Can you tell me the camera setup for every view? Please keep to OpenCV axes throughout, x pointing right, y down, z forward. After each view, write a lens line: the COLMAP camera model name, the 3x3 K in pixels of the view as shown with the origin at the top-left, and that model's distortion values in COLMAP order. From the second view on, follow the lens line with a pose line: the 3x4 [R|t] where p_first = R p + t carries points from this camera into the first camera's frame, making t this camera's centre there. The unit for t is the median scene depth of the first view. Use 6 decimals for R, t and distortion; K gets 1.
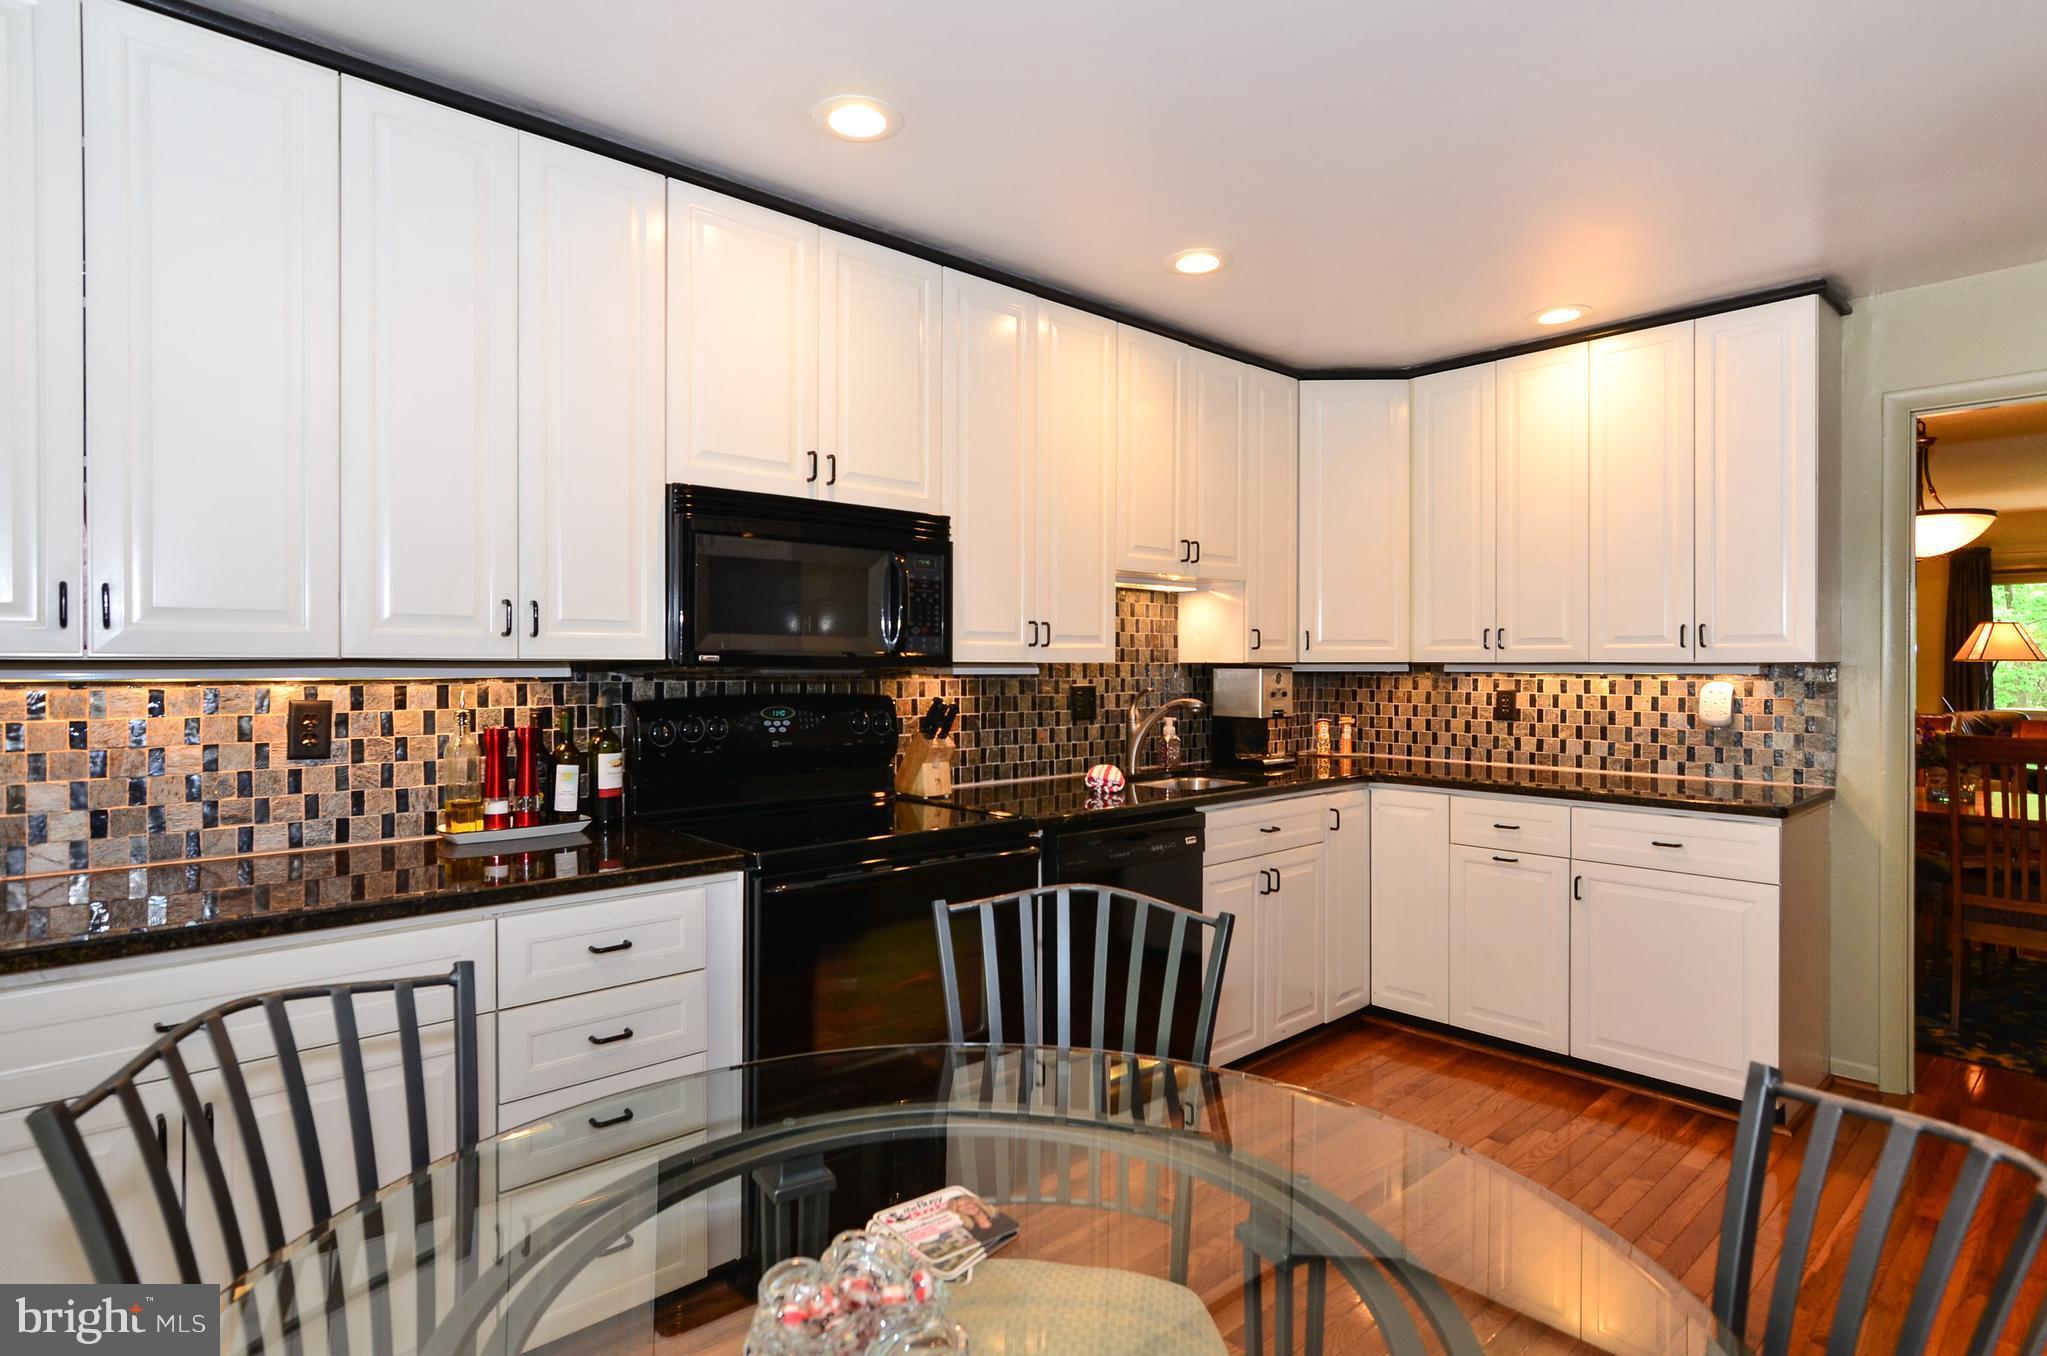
lens RADIAL K [[1072.5, 0, 1023.5], [0, 1072.5, 678.0], [0, 0, 1]] dist [-0.003346, 0.000220]
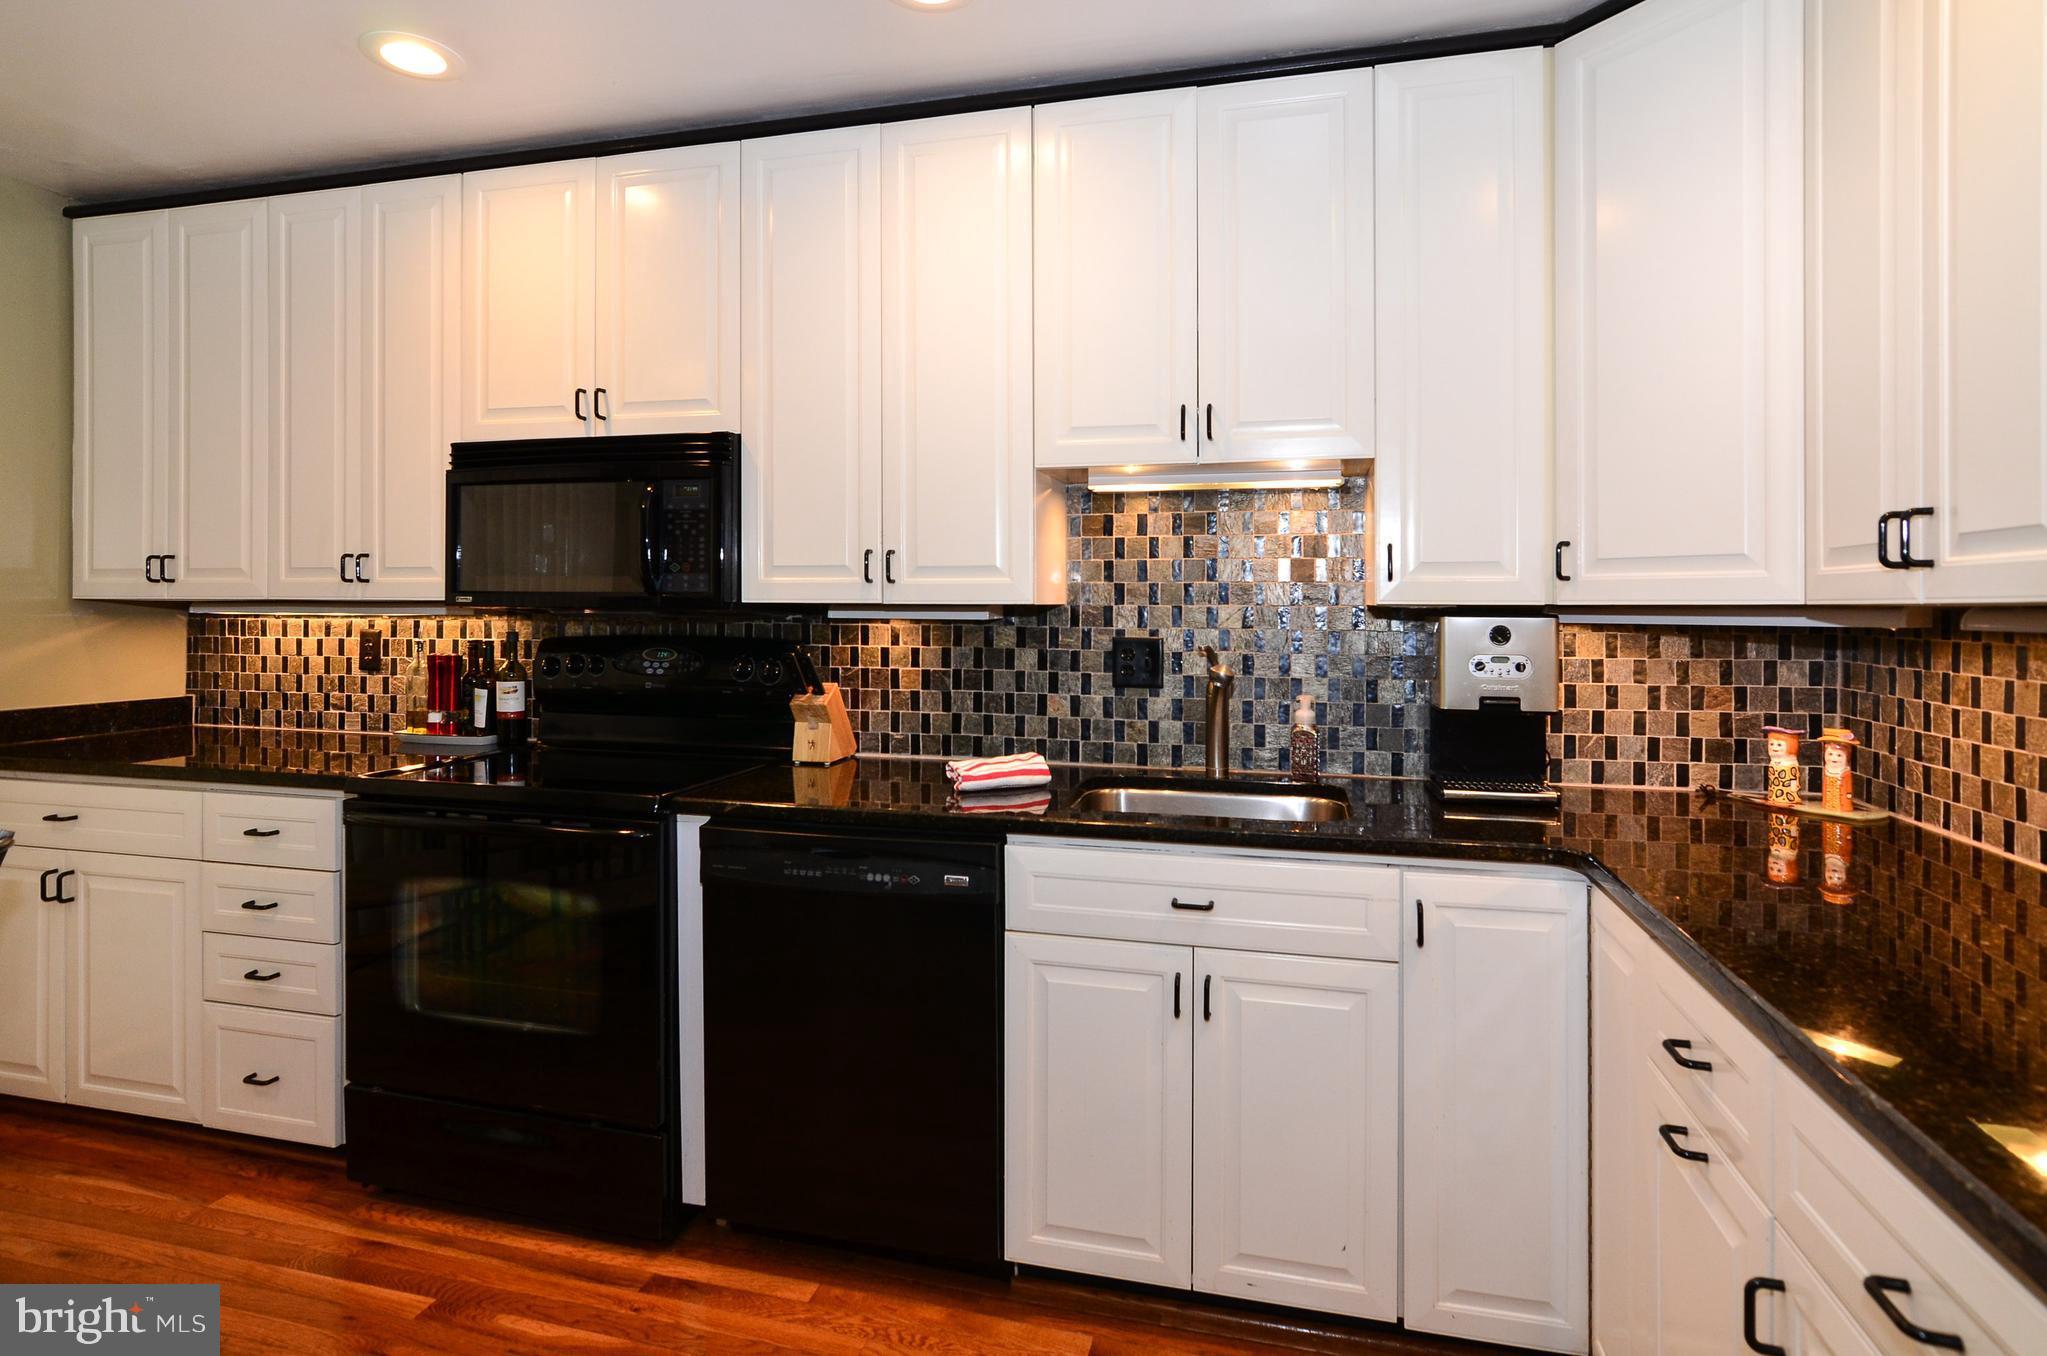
lens RADIAL K [[1053.7, 0, 1019.8], [0, 1053.7, 614.2], [0, 0, 1]] dist [-0.012099, 0.009240]
pose [[0.540441, 0.007080, -0.841352, 0.636447], [-0.014826, 0.999889, -0.001109, -0.006995], [0.841252, 0.013073, 0.540486, 0.624297]]
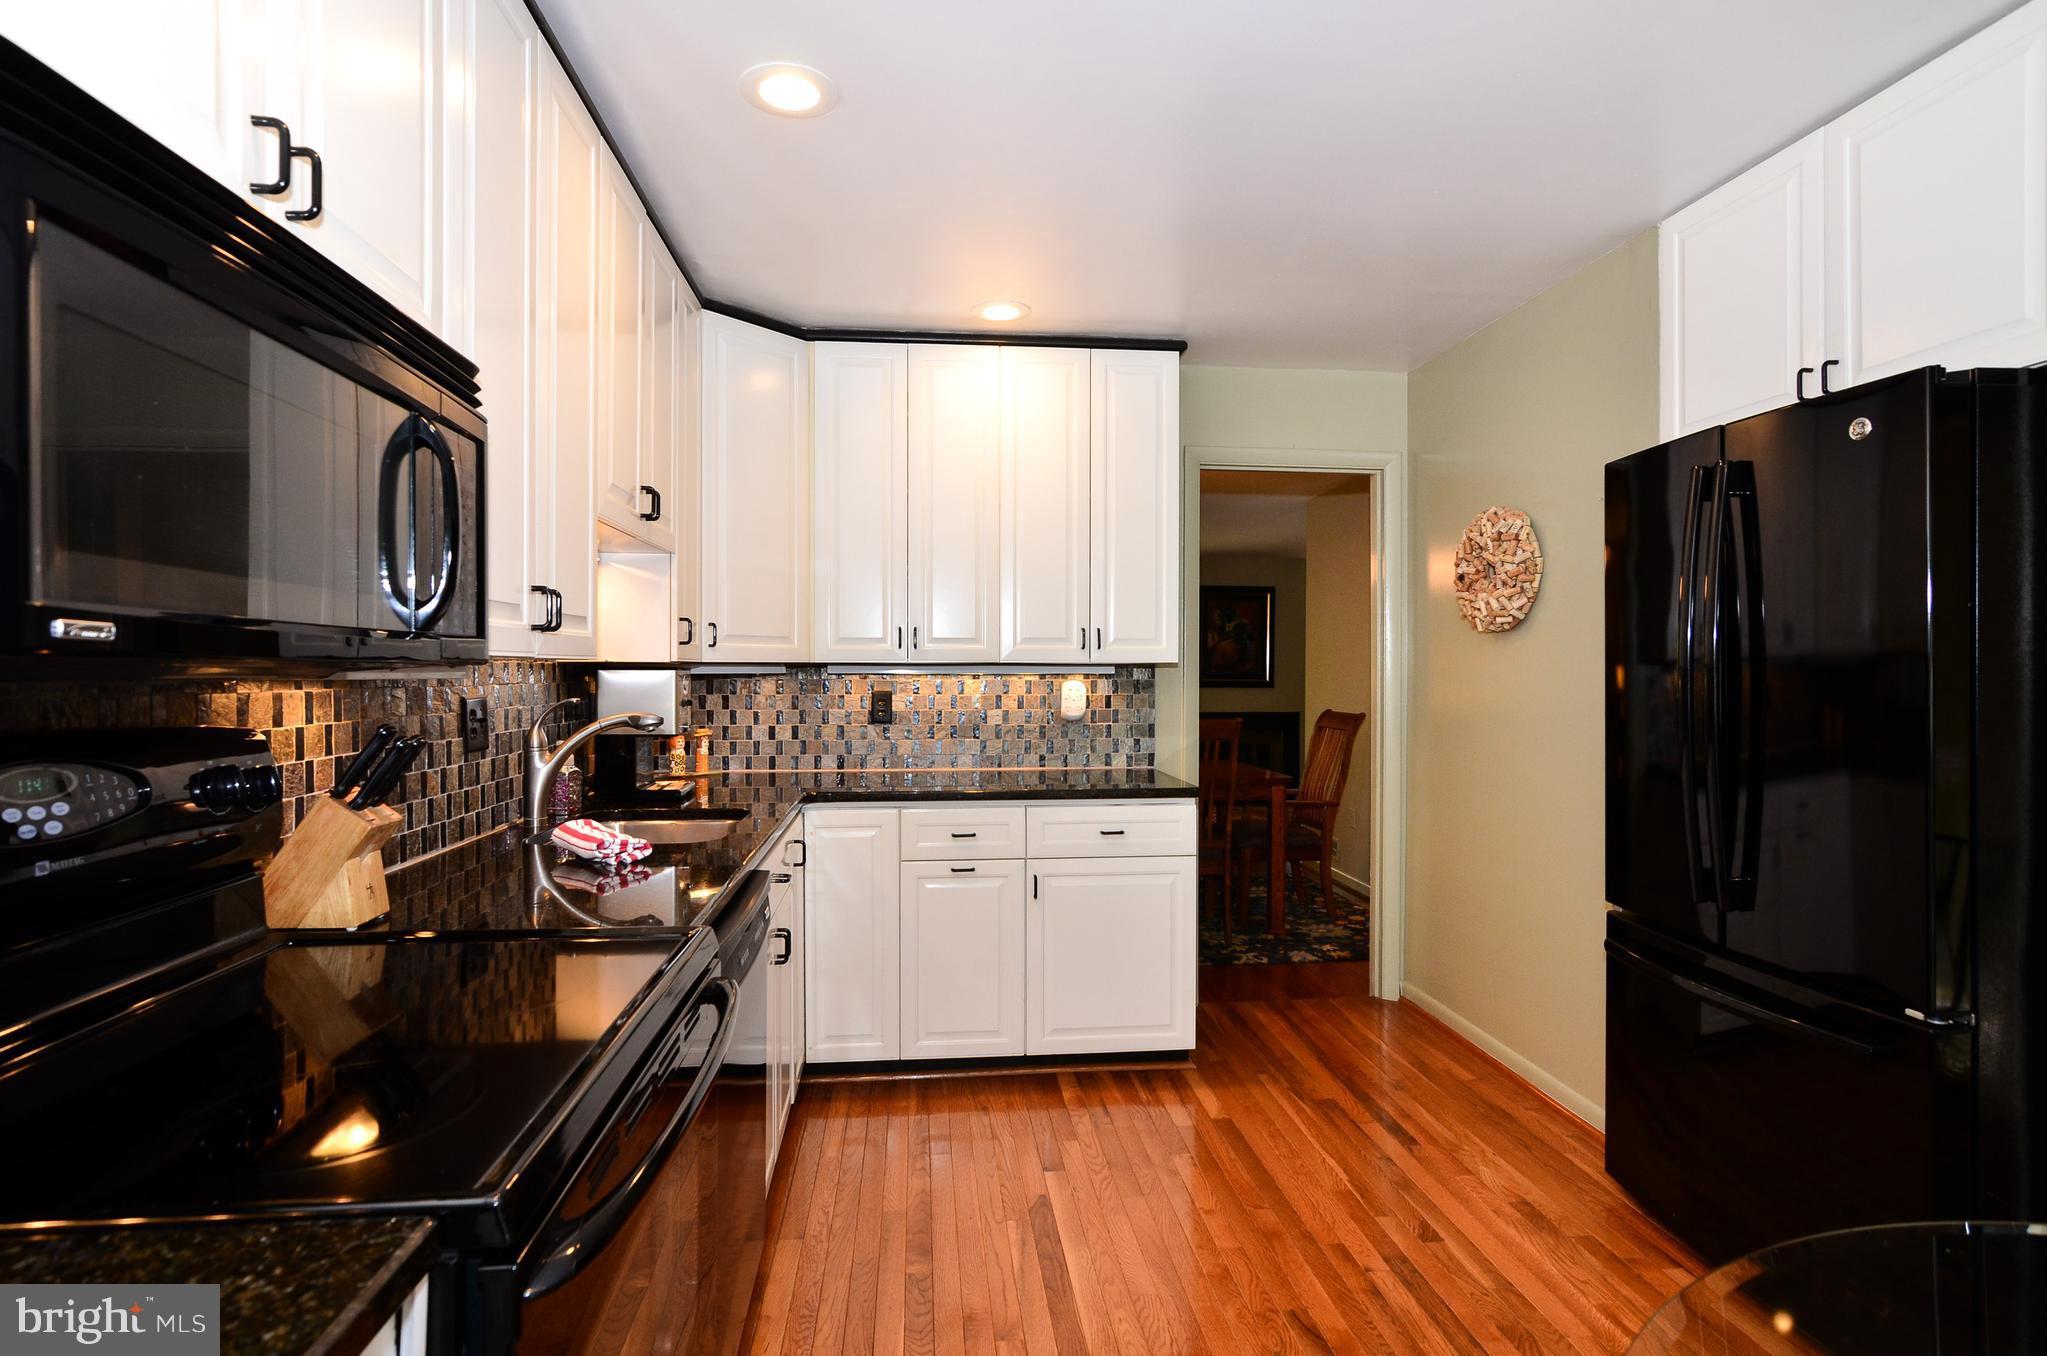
lens RADIAL K [[1035.0, 0, 1029.6], [0, 1035.0, 684.0], [0, 0, 1]] dist [-0.001359, 0.000219]
pose [[0.598496, -0.012221, 0.801033, -0.257503], [0.010608, 0.999917, 0.007329, -0.001746], [-0.801056, 0.004111, 0.598576, 0.413067]]
